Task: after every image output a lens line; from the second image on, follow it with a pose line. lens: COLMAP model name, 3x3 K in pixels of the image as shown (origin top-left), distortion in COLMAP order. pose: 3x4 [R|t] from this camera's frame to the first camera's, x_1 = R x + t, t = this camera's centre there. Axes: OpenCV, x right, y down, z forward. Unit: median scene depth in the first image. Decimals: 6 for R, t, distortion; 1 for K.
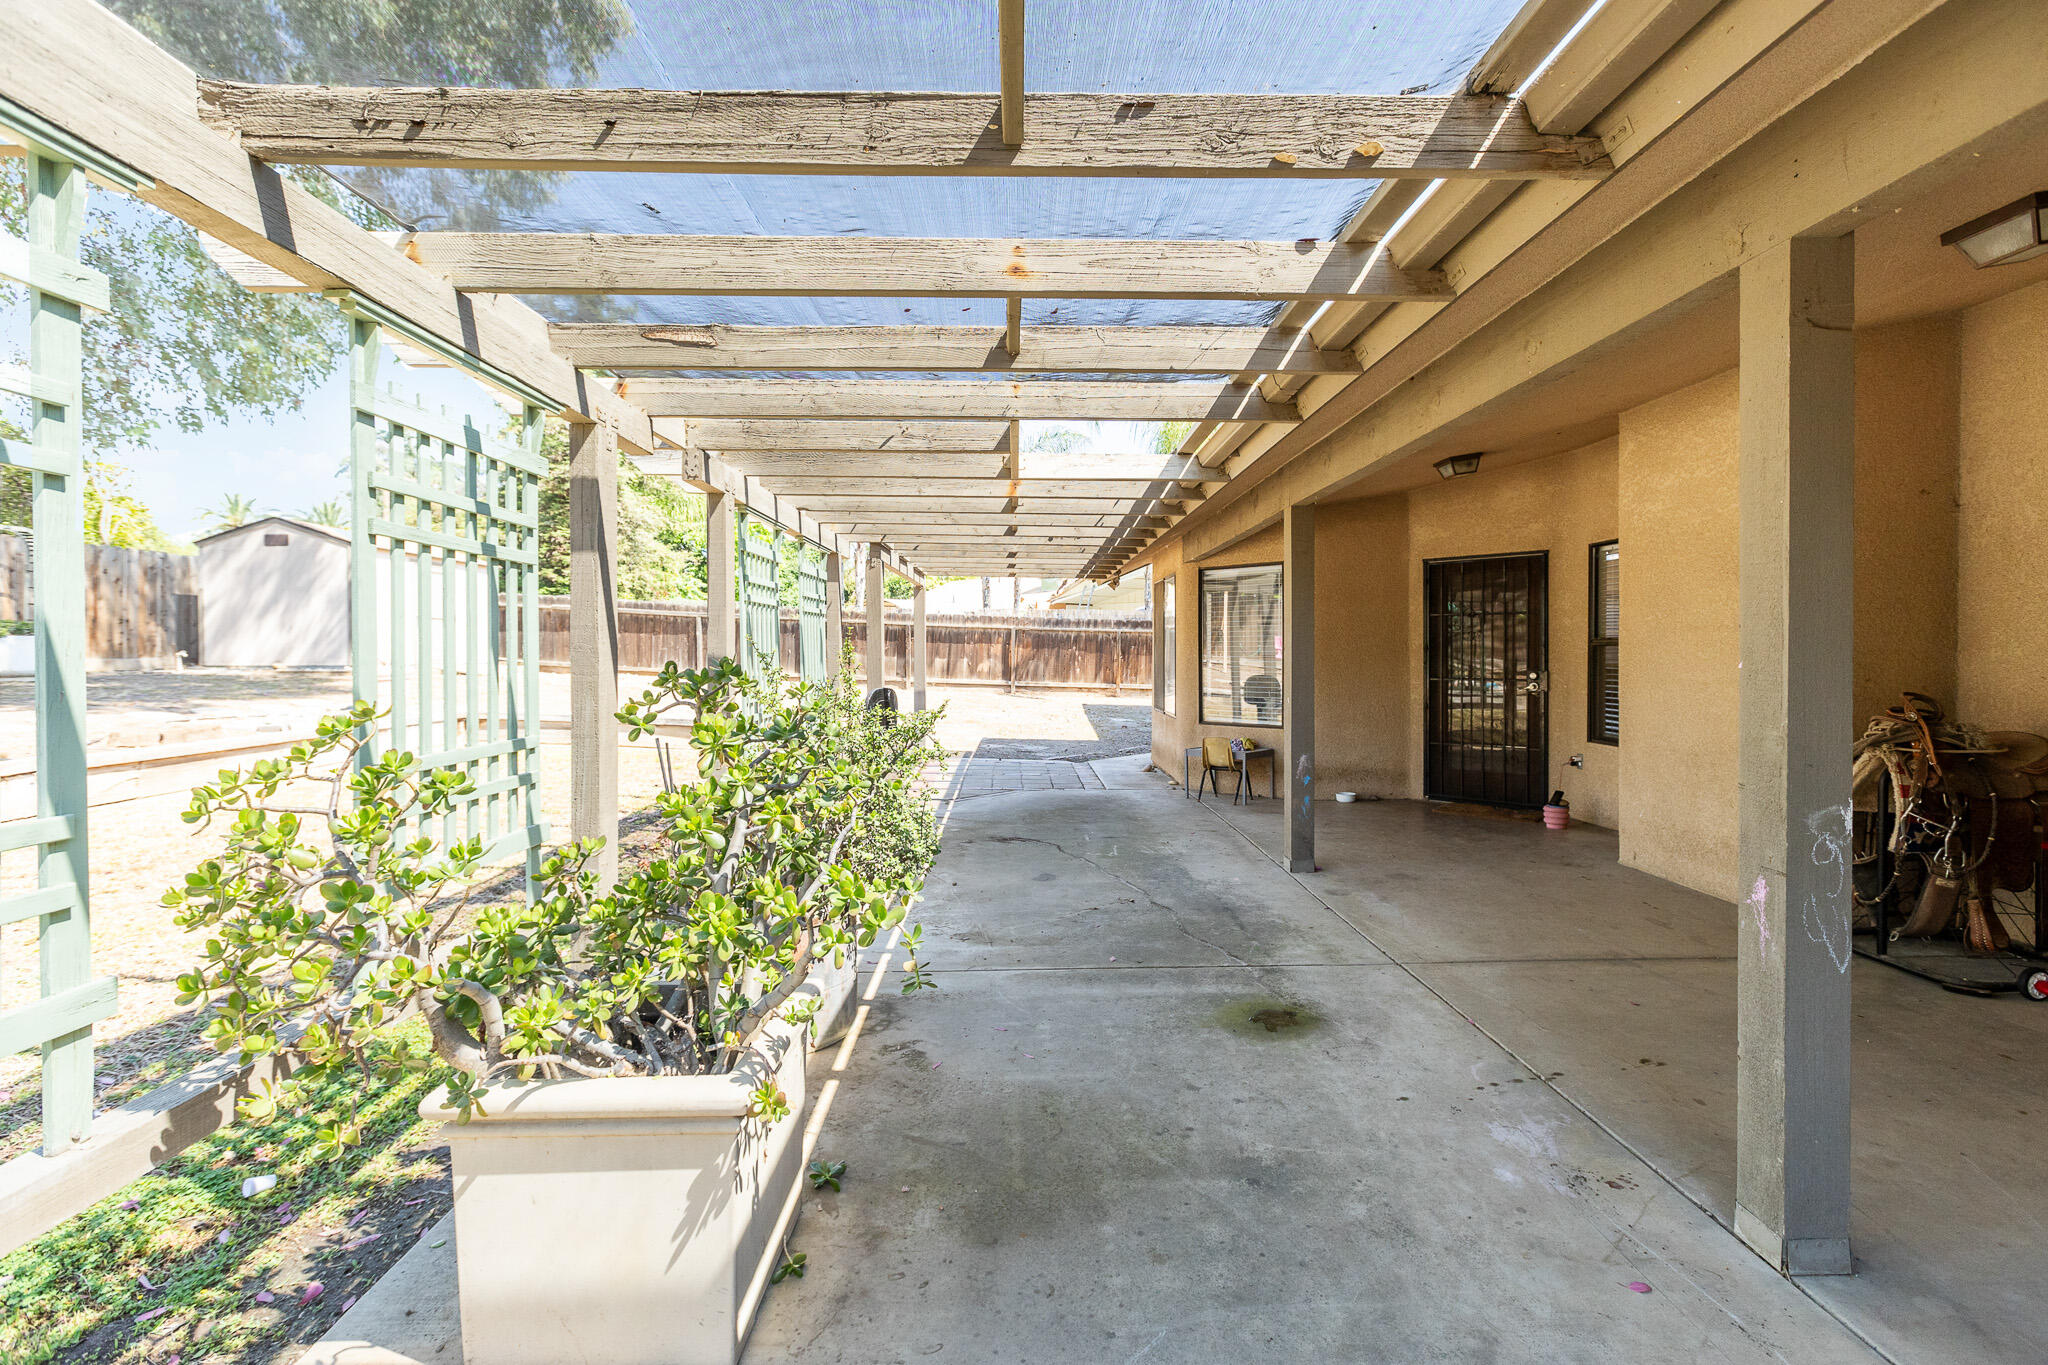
lens RADIAL K [[916.2, 0, 1030.4], [0, 916.2, 658.2], [0, 0, 1]] dist [0.001774, 0.000508]
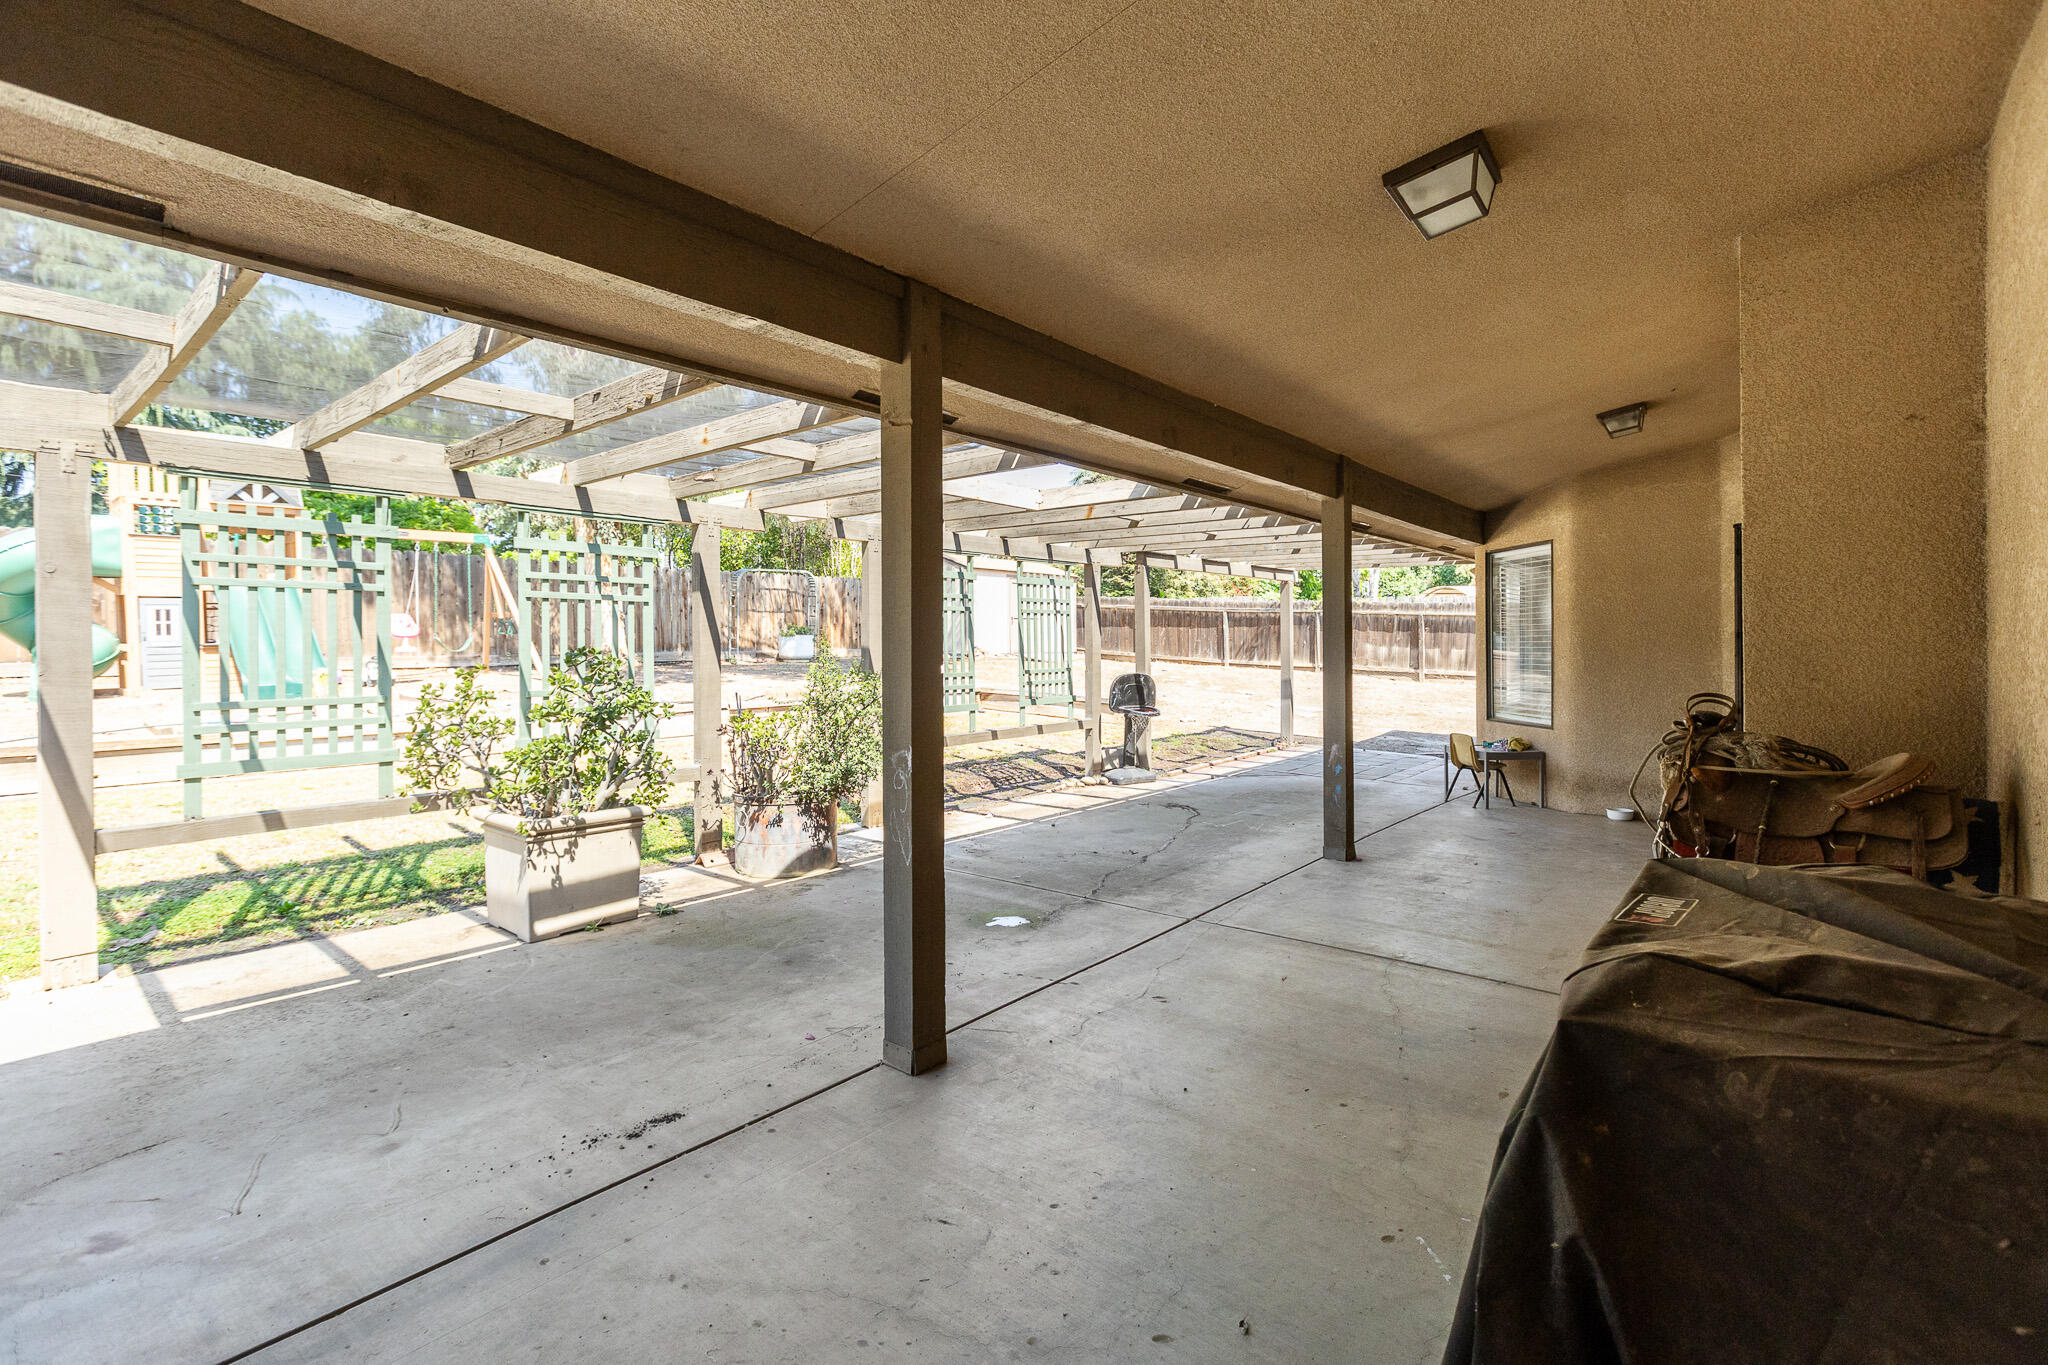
lens RADIAL K [[914.8, 0, 1026.0], [0, 914.8, 639.2], [0, 0, 1]] dist [-0.000548, -0.000045]
pose [[0.753126, -0.005378, -0.657854, 1.076495], [-0.001986, 0.999943, -0.010449, 0.000404], [0.657873, 0.009176, 0.753073, 0.016904]]
